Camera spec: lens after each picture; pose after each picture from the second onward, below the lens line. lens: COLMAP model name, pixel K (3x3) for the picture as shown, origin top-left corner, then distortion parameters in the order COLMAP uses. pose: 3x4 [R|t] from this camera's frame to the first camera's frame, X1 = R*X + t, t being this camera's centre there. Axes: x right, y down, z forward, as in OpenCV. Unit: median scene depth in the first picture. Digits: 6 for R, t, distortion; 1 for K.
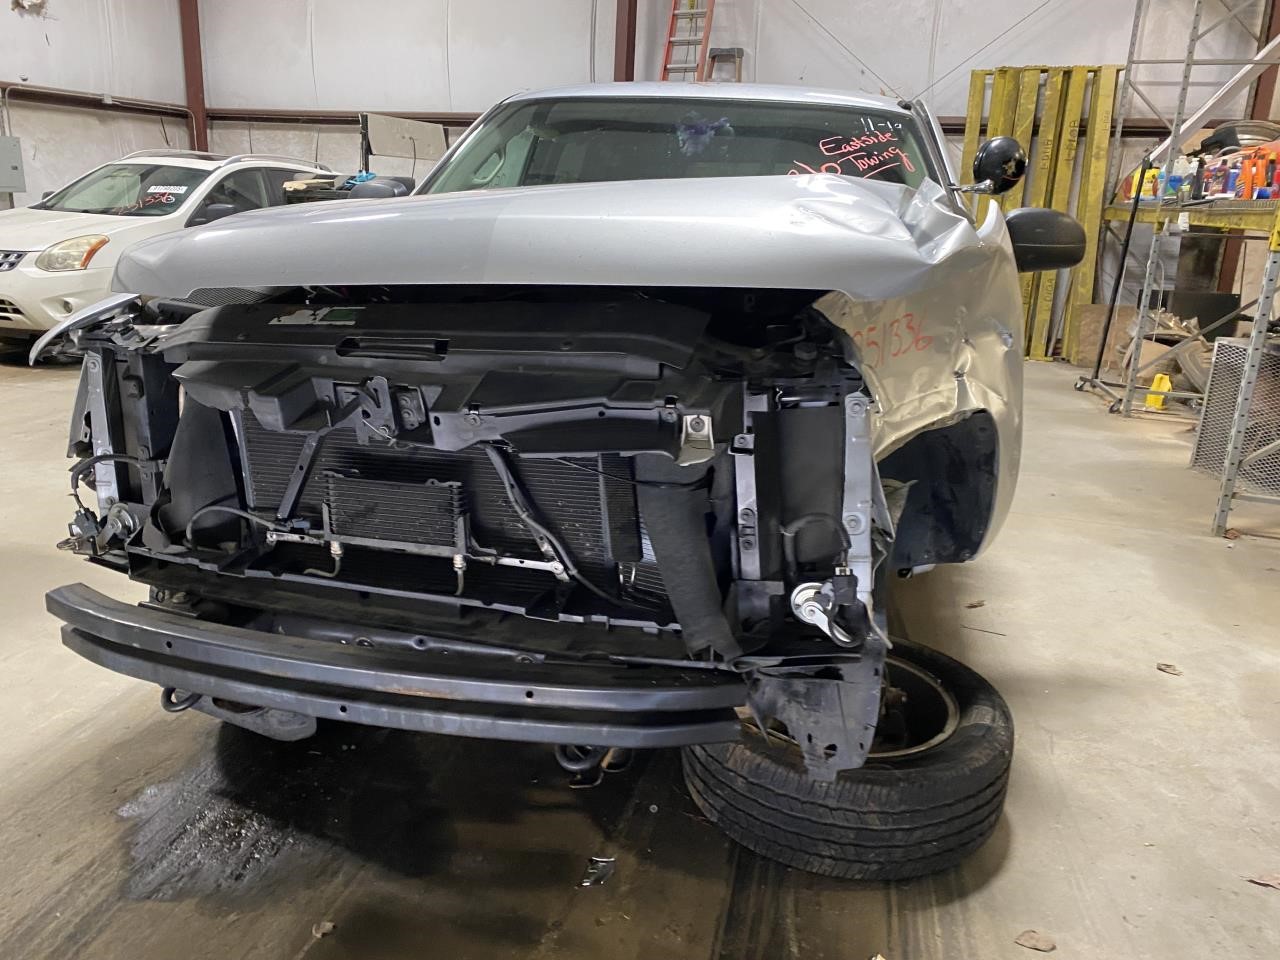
lens RADIAL K [[984.8, 0, 640.0], [0, 984.8, 480.0], [0, 0, 1]] dist [0.058819, -0.101723]
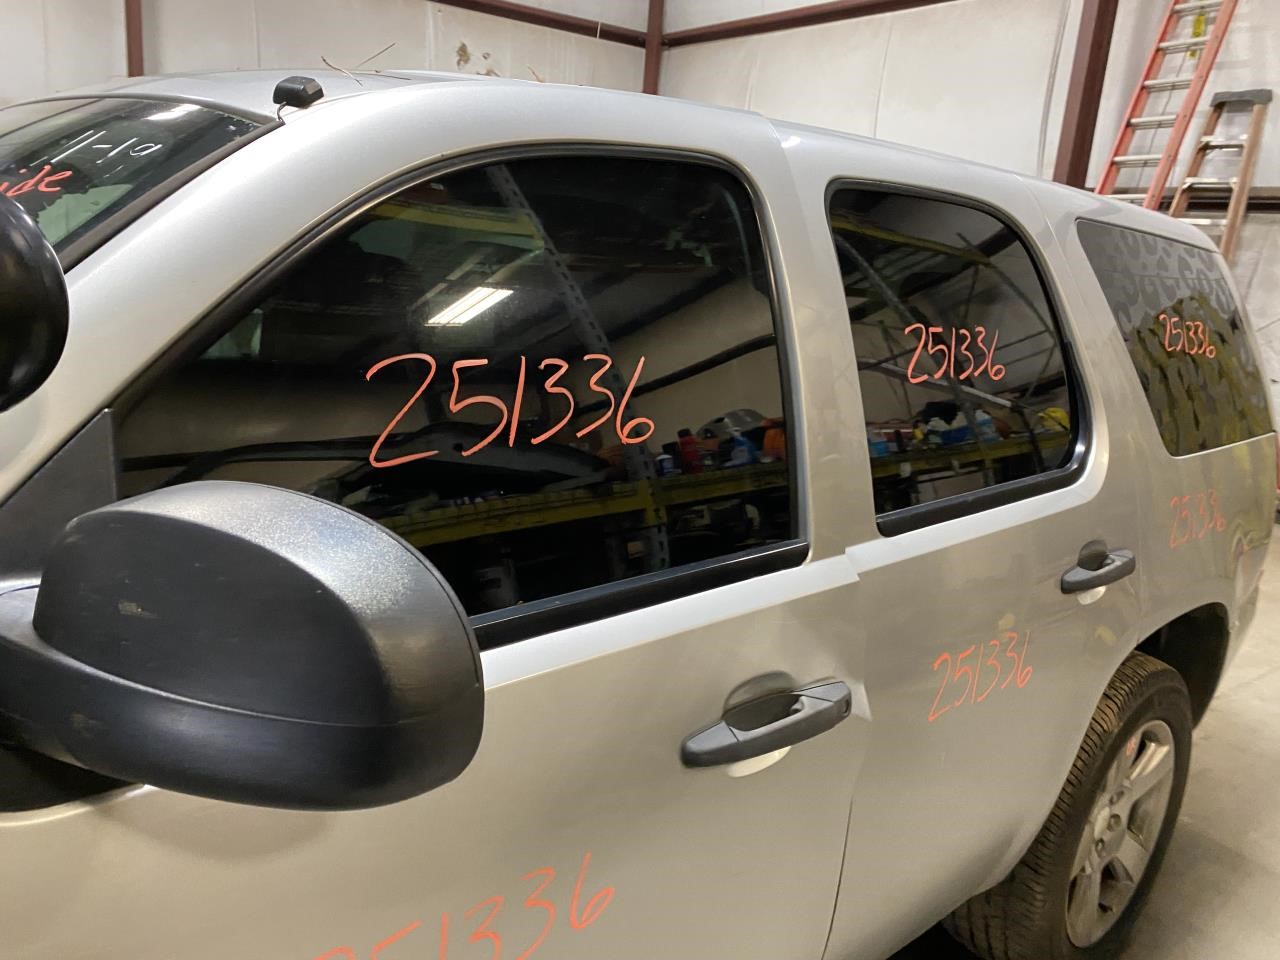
lens RADIAL K [[969.9, 0, 640.0], [0, 969.9, 480.0], [0, 0, 1]] dist [0.013208, -0.003235]
pose [[0.815849, 0.171610, -0.552214, 0.792908], [-0.208954, 0.977914, -0.004808, -0.433357], [0.539192, 0.119310, 0.833689, 1.262305]]
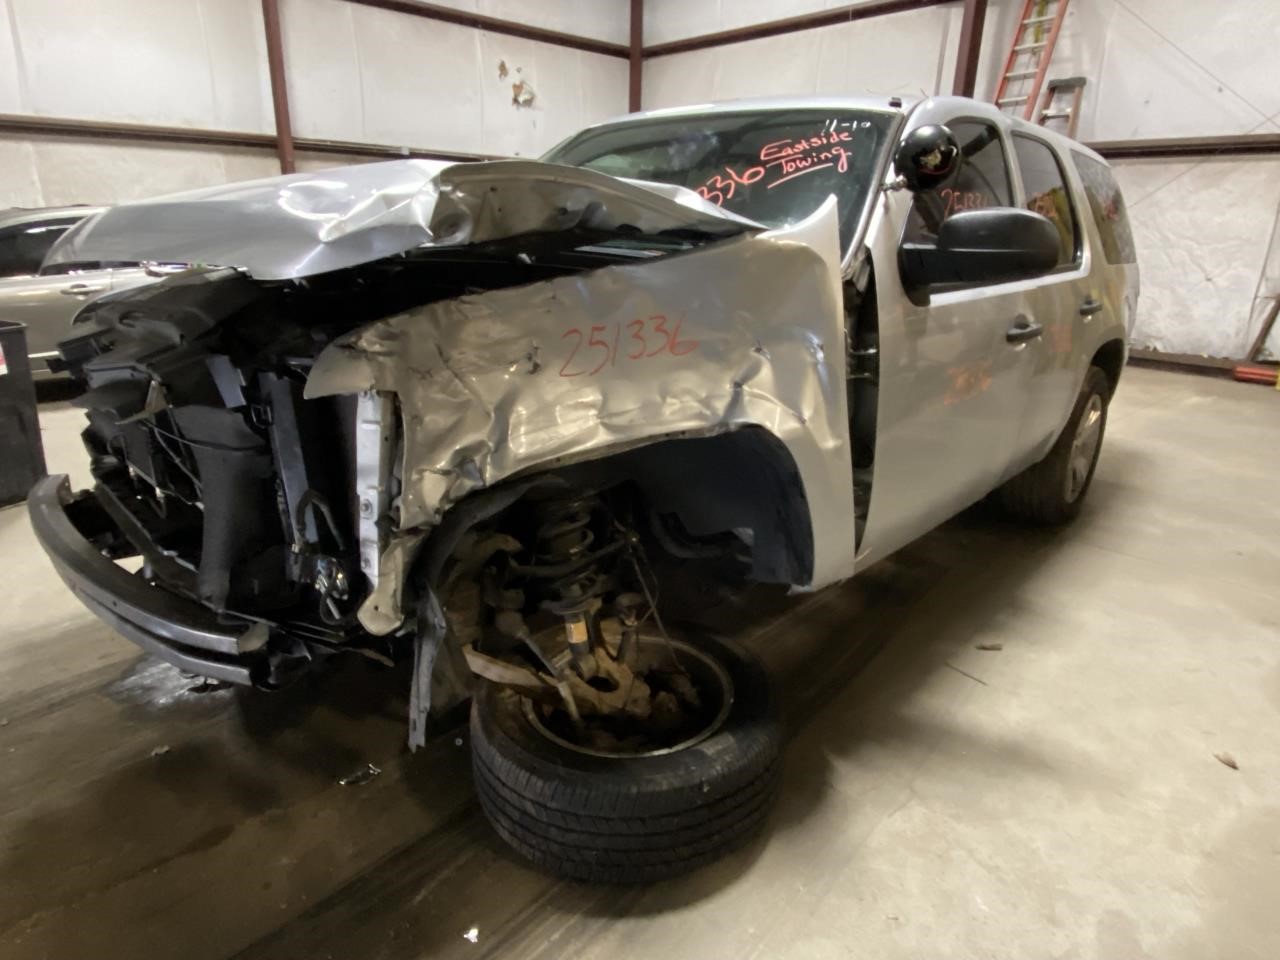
lens RADIAL K [[784.3, 0, 640.0], [0, 784.3, 480.0], [0, 0, 1]] dist [0.072488, -0.062063]
pose [[0.880204, 0.141518, -0.453005, 0.637290], [-0.131228, 0.989867, 0.054251, -0.048791], [0.456092, 0.011695, 0.889856, 0.308866]]
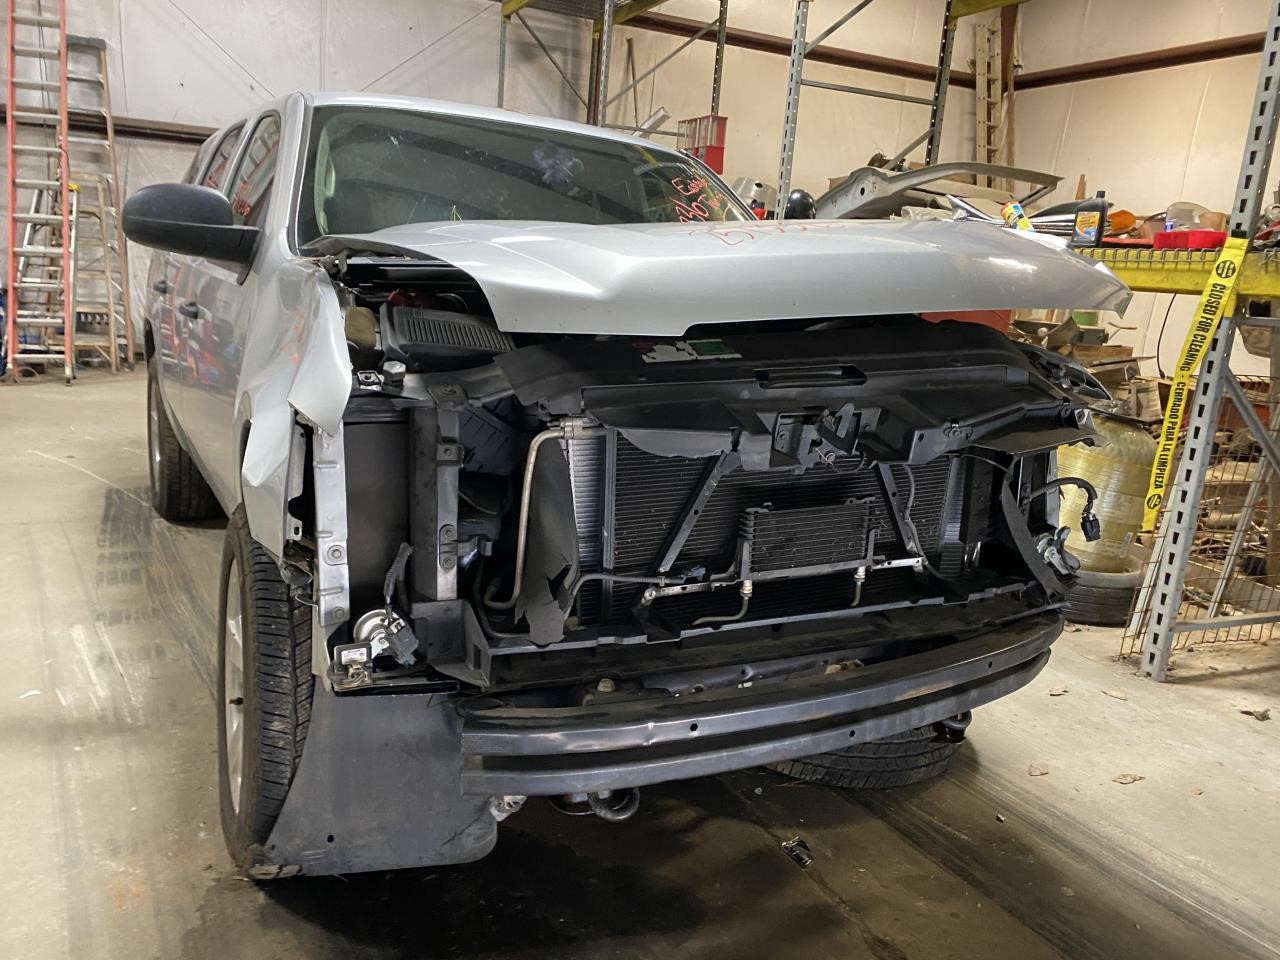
lens RADIAL K [[973.9, 0, 640.0], [0, 973.9, 480.0], [0, 0, 1]] dist [0.019474, -0.001640]
pose [[0.736512, -0.129629, 0.663887, -0.848543], [0.141077, 0.989319, 0.036663, -0.071766], [-0.661549, 0.066657, 0.746933, 0.298177]]
